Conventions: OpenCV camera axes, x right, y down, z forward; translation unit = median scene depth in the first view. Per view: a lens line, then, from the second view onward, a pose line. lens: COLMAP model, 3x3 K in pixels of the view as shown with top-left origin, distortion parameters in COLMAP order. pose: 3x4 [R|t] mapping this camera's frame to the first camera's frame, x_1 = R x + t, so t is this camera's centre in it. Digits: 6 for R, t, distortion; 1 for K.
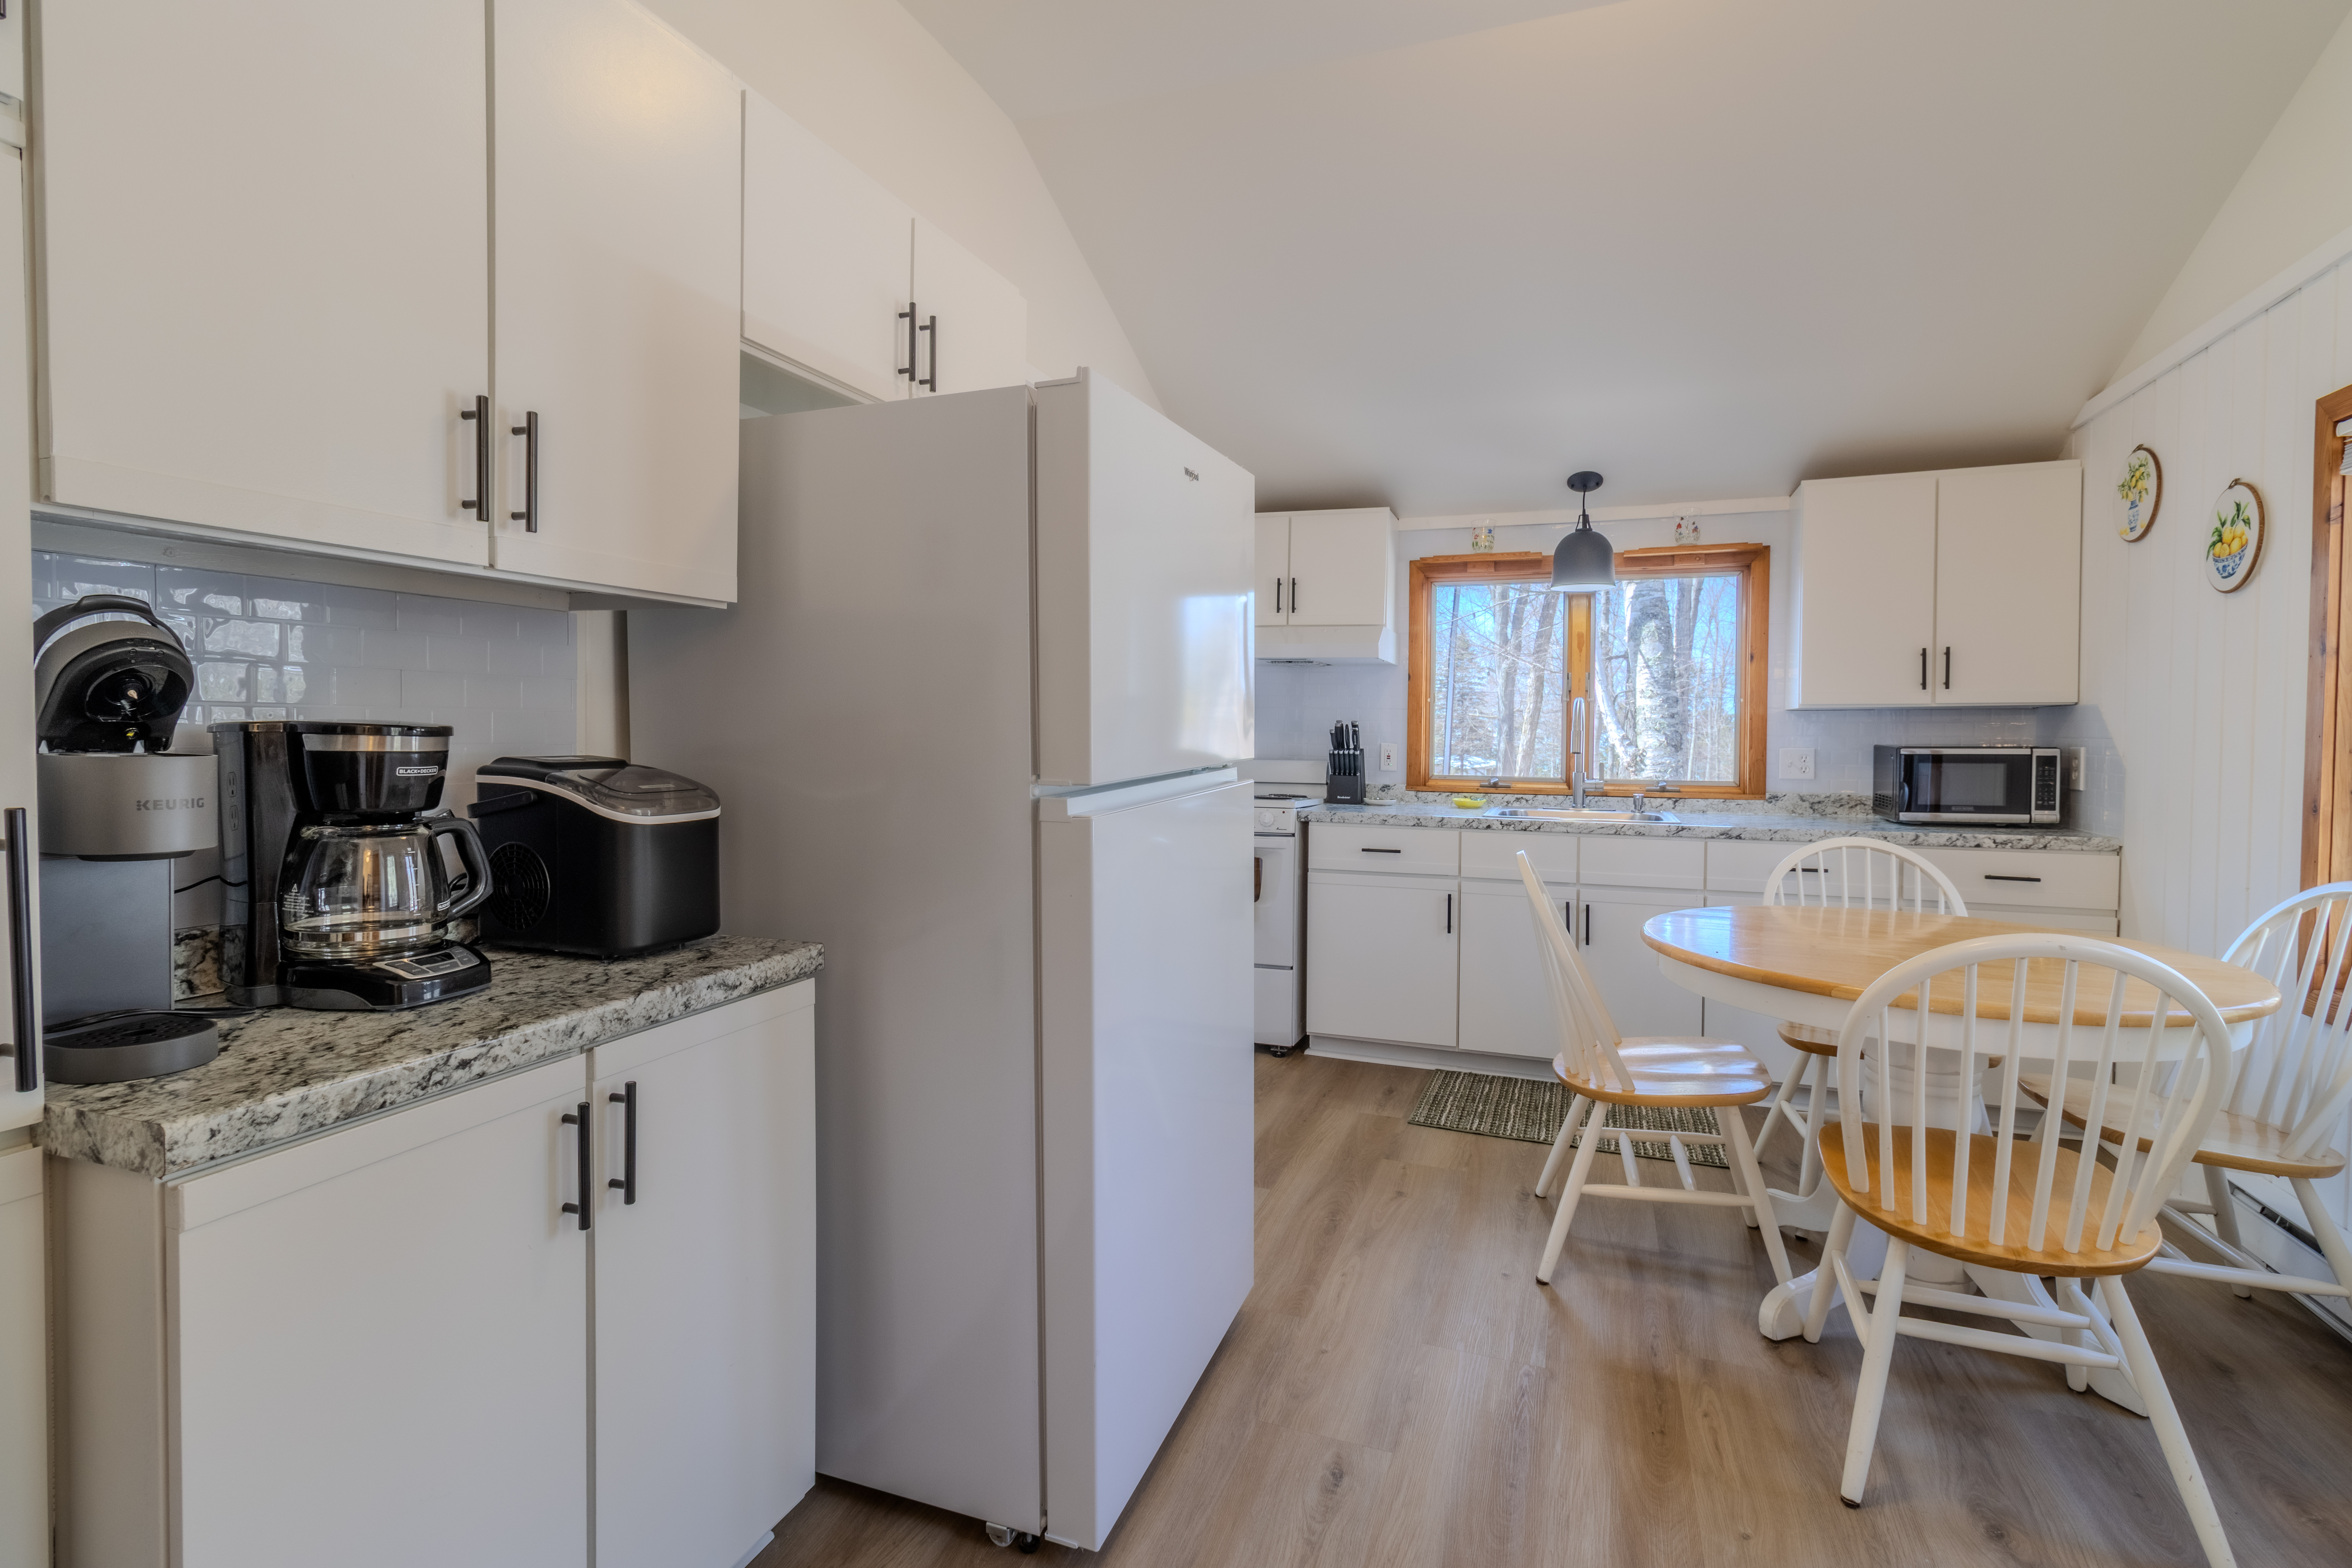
lens RADIAL K [[1109.9, 0, 1161.8], [0, 1109.9, 760.1], [0, 0, 1]] dist [0.000531, 0.000149]
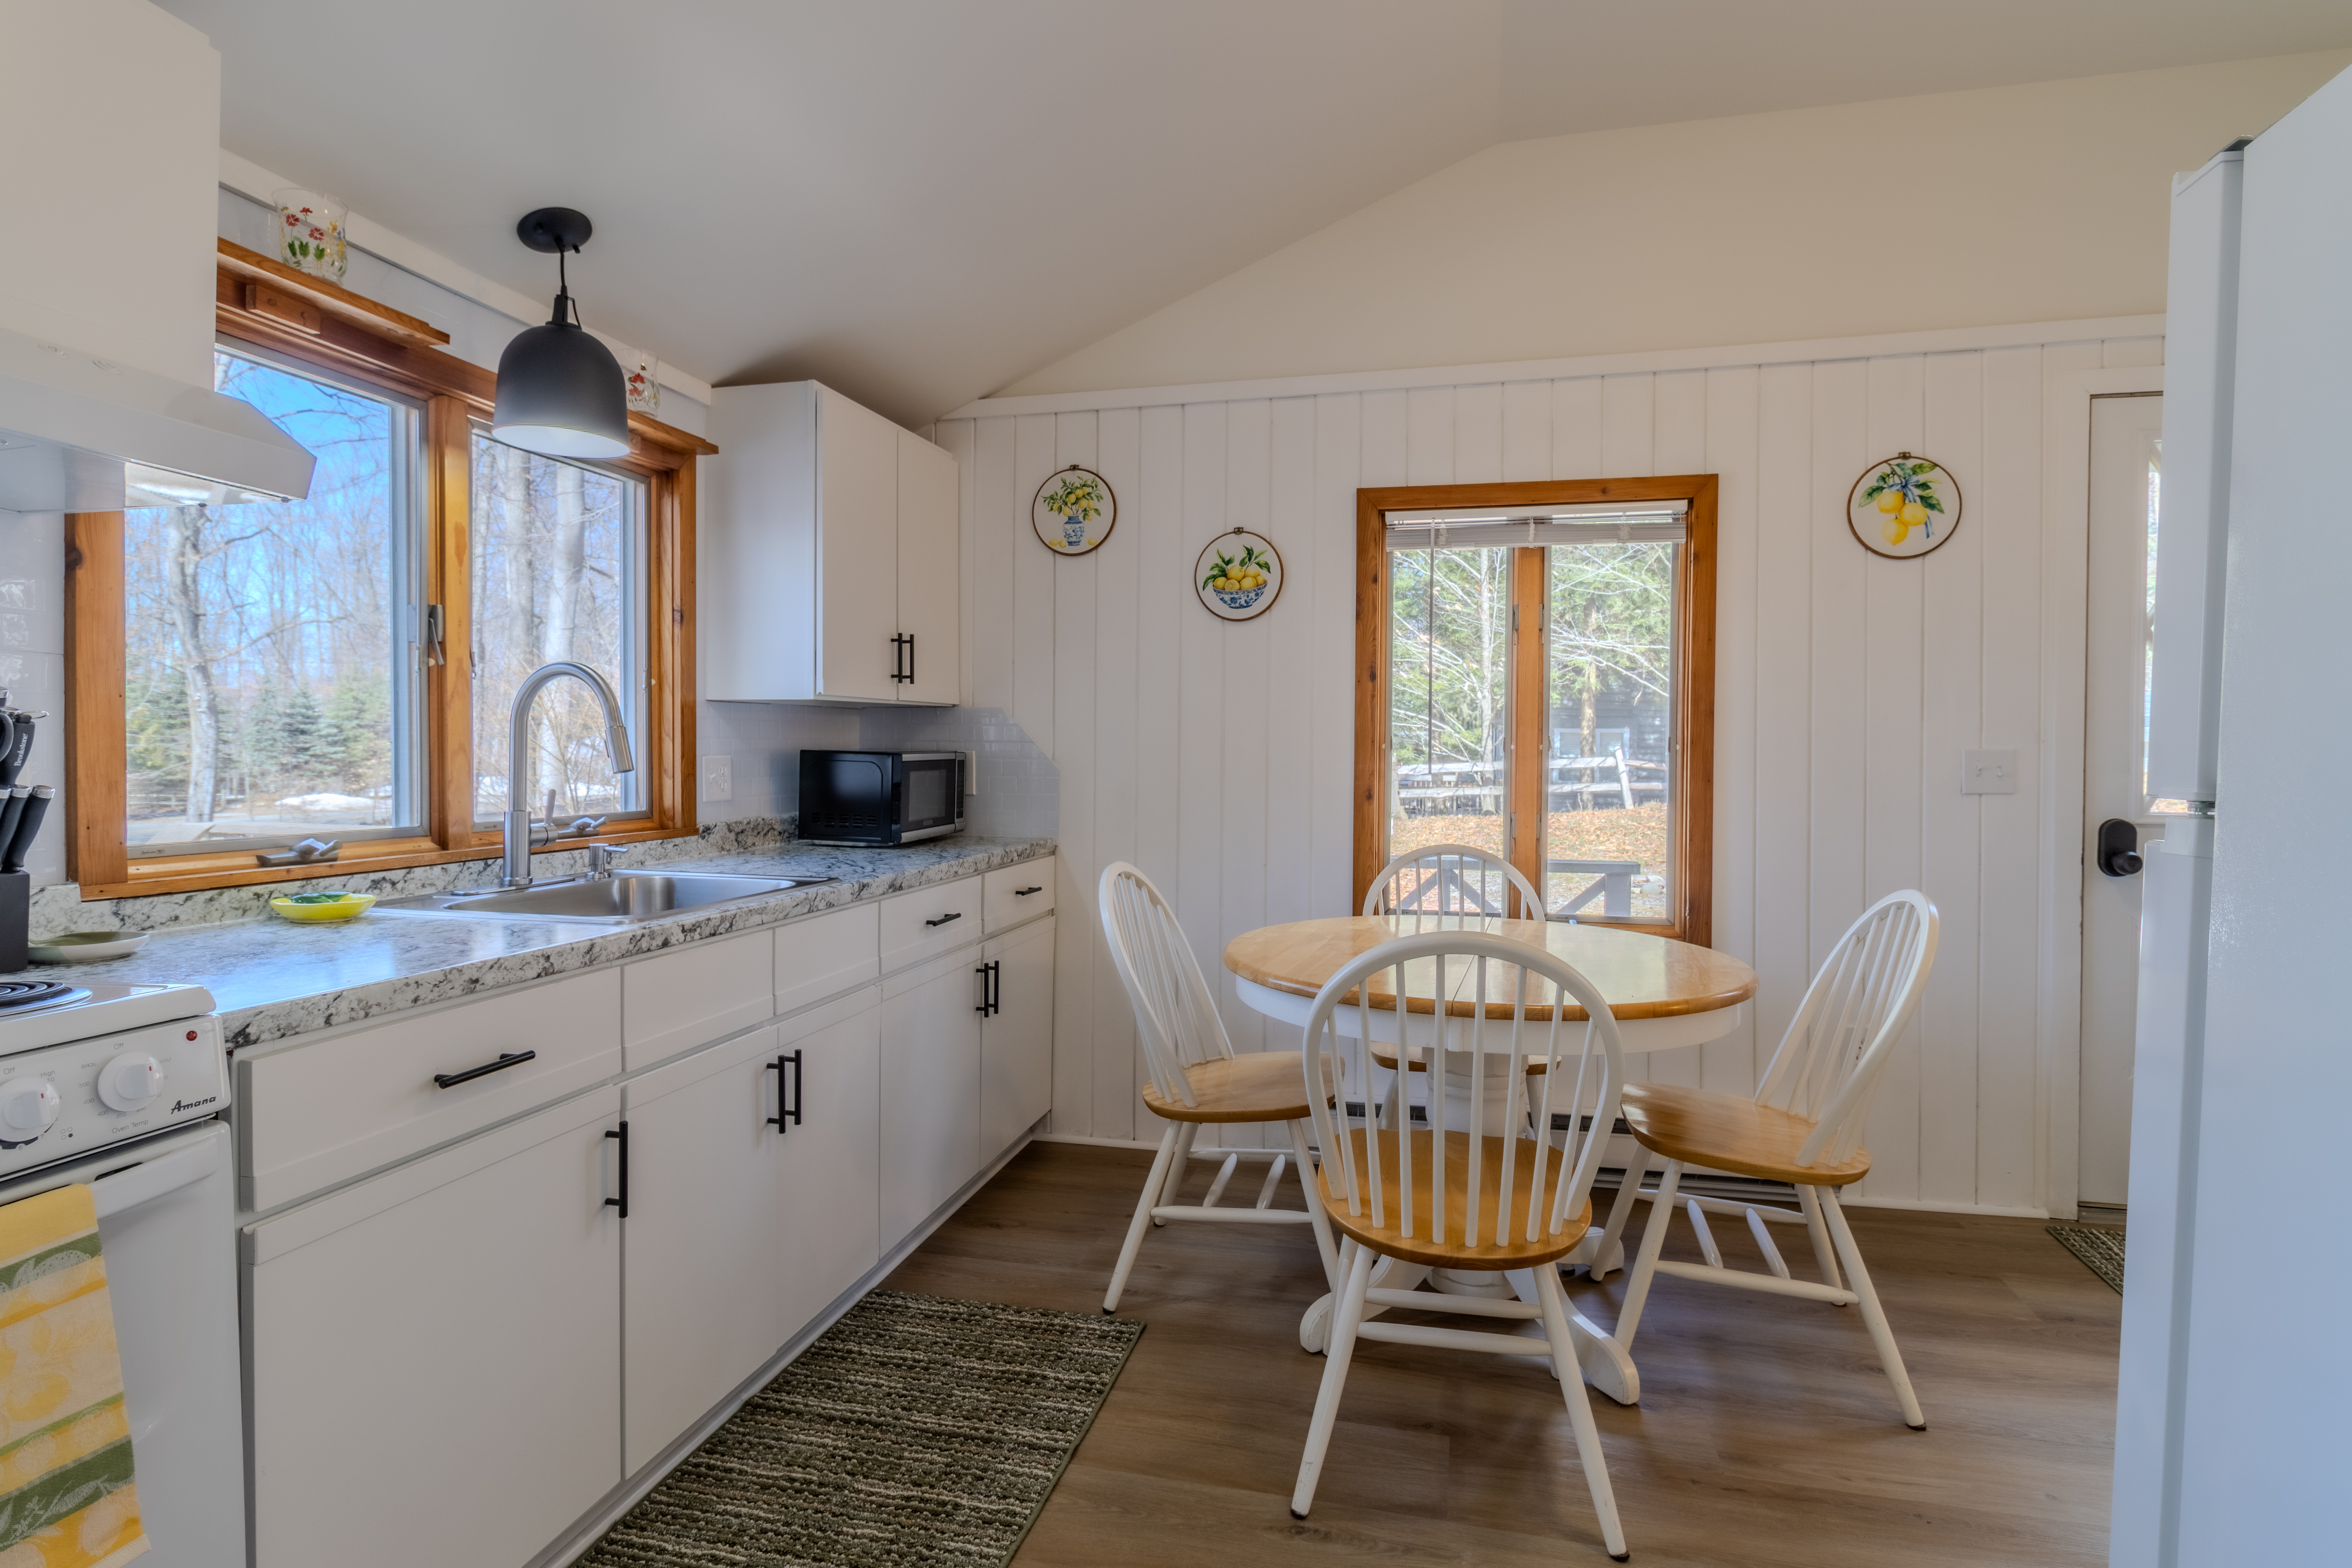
lens RADIAL K [[1179.2, 0, 1200.5], [0, 1179.2, 757.8], [0, 0, 1]] dist [0.001472, -0.004796]
pose [[-0.141361, -0.014832, 0.989847, -0.219046], [0.017747, 0.999689, 0.017514, -0.020024], [-0.989799, 0.020042, -0.141054, 0.915427]]
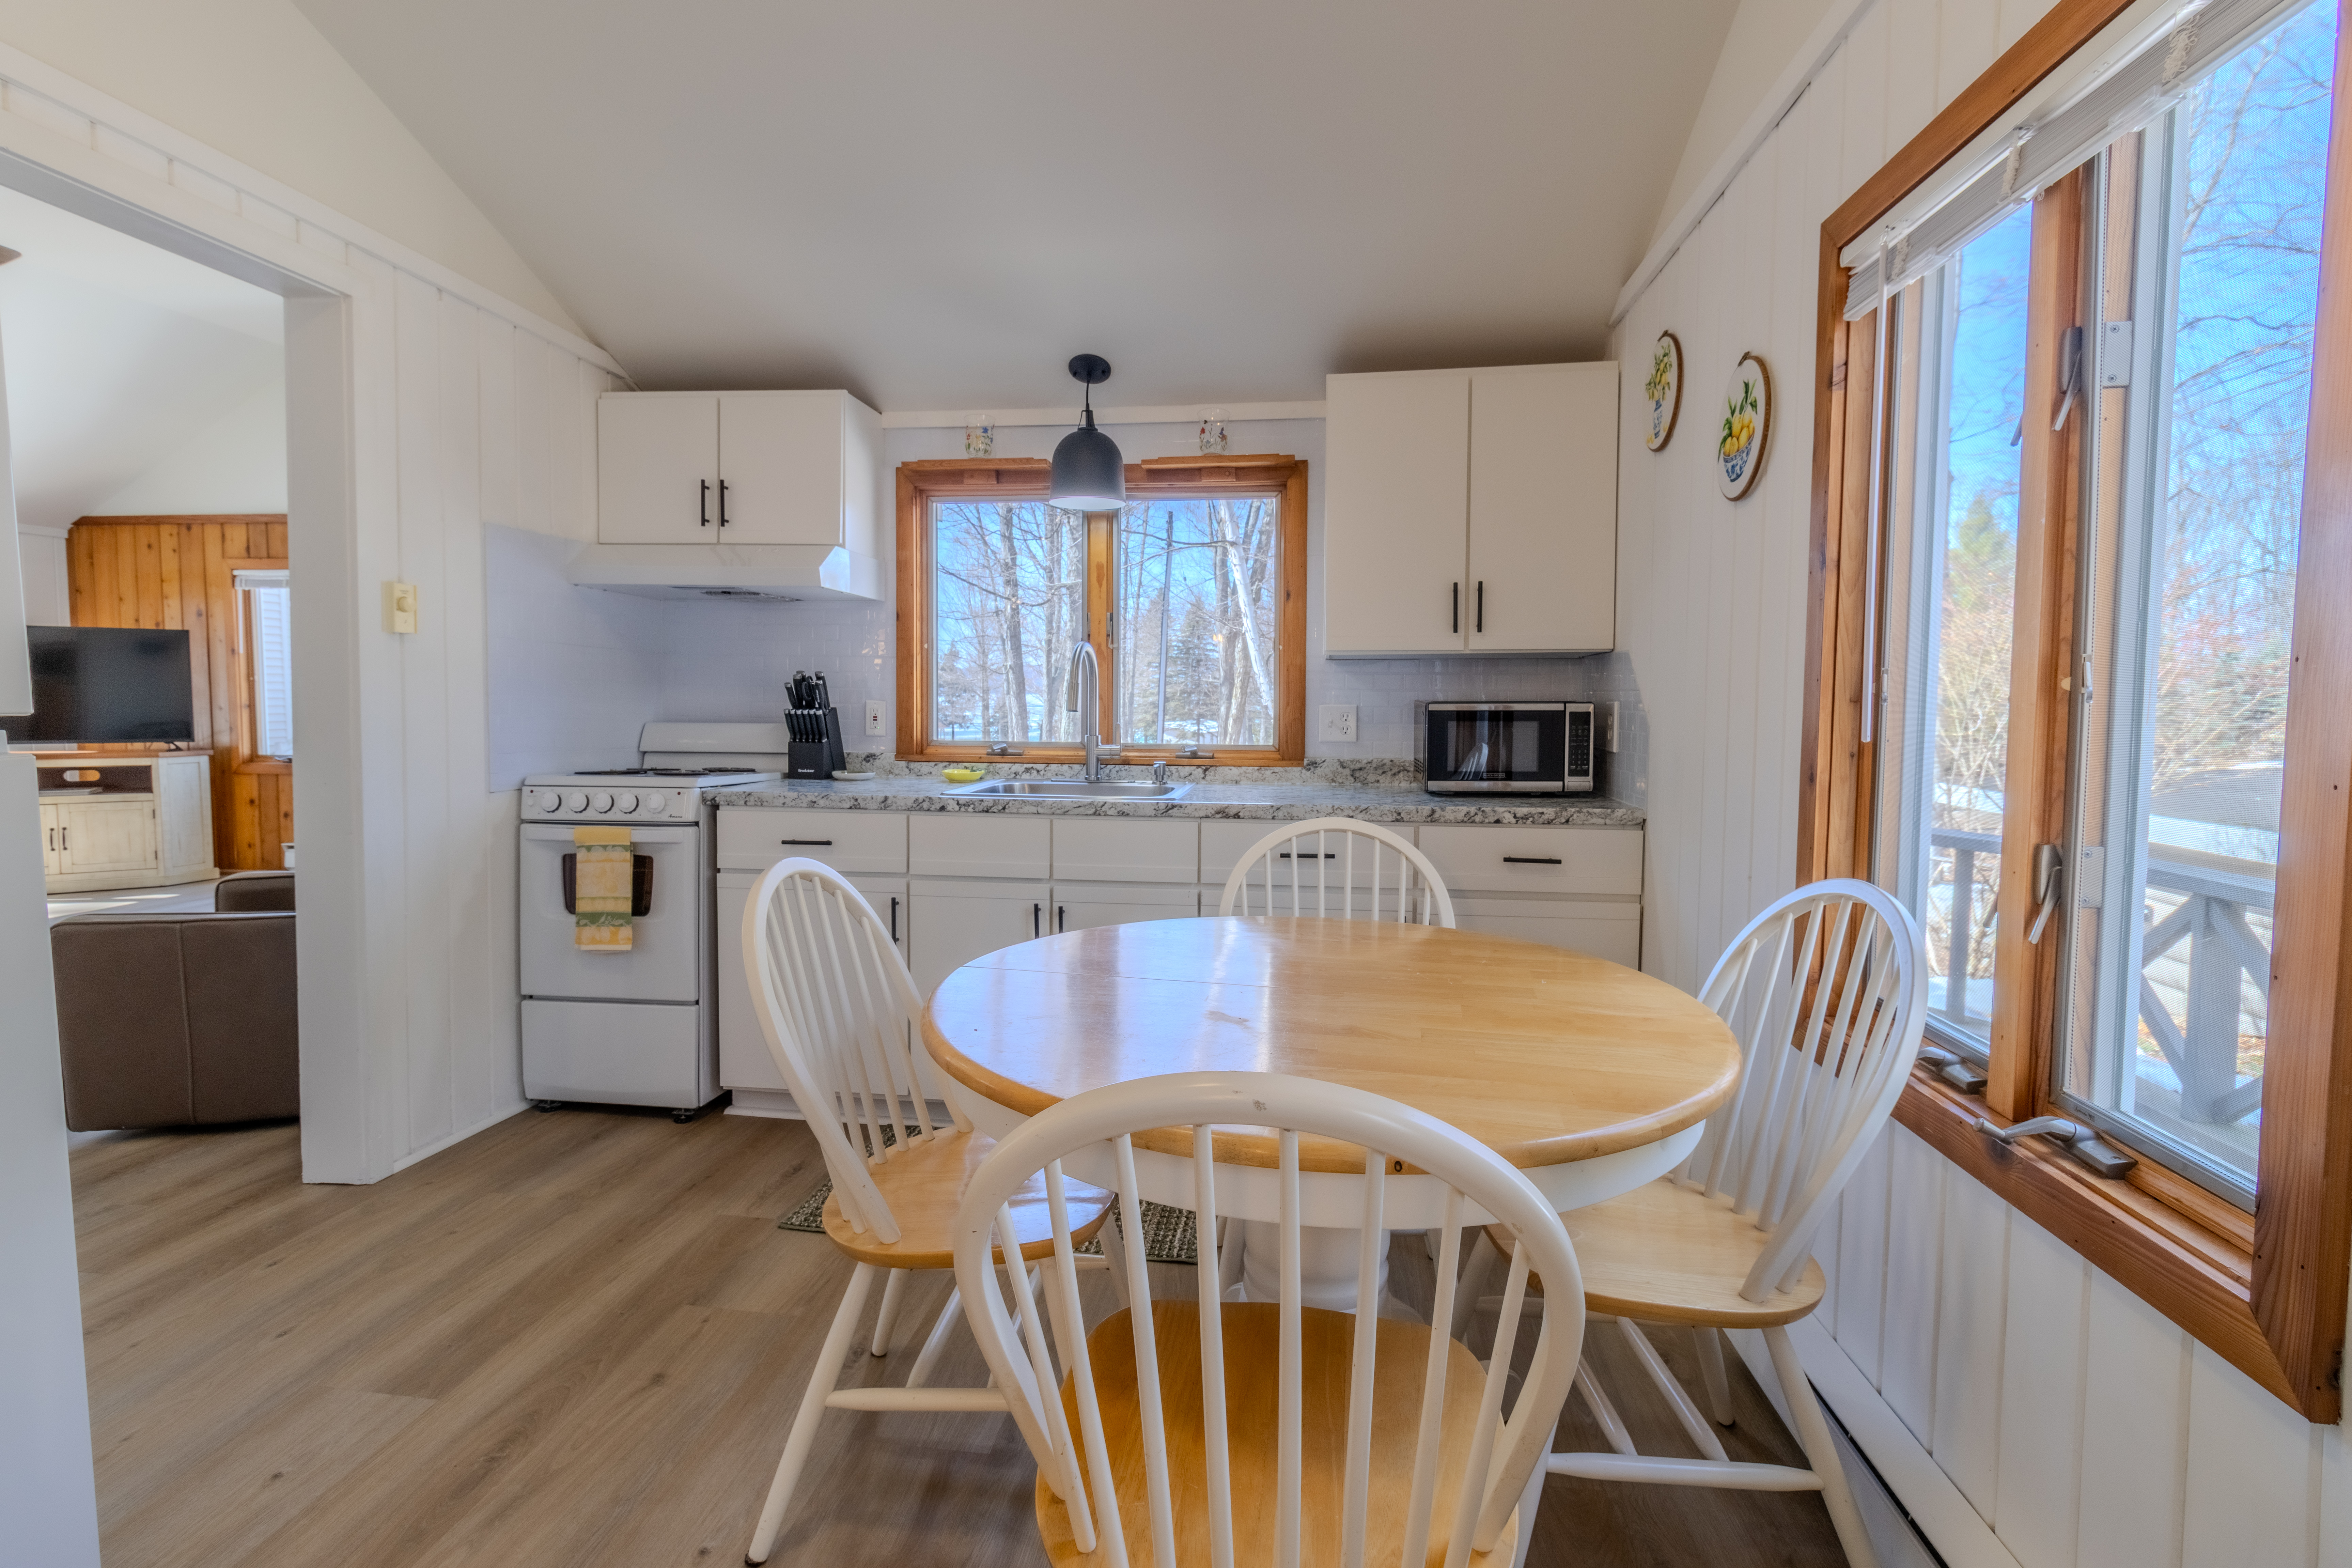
lens RADIAL K [[1109.9, 0, 1164.2], [0, 1109.9, 756.2], [0, 0, 1]] dist [0.000531, 0.000149]
pose [[0.974631, -0.010960, 0.223551, 0.292575], [0.004926, 0.999609, 0.027535, 0.004698], [-0.223766, -0.025736, 0.974303, 0.242728]]
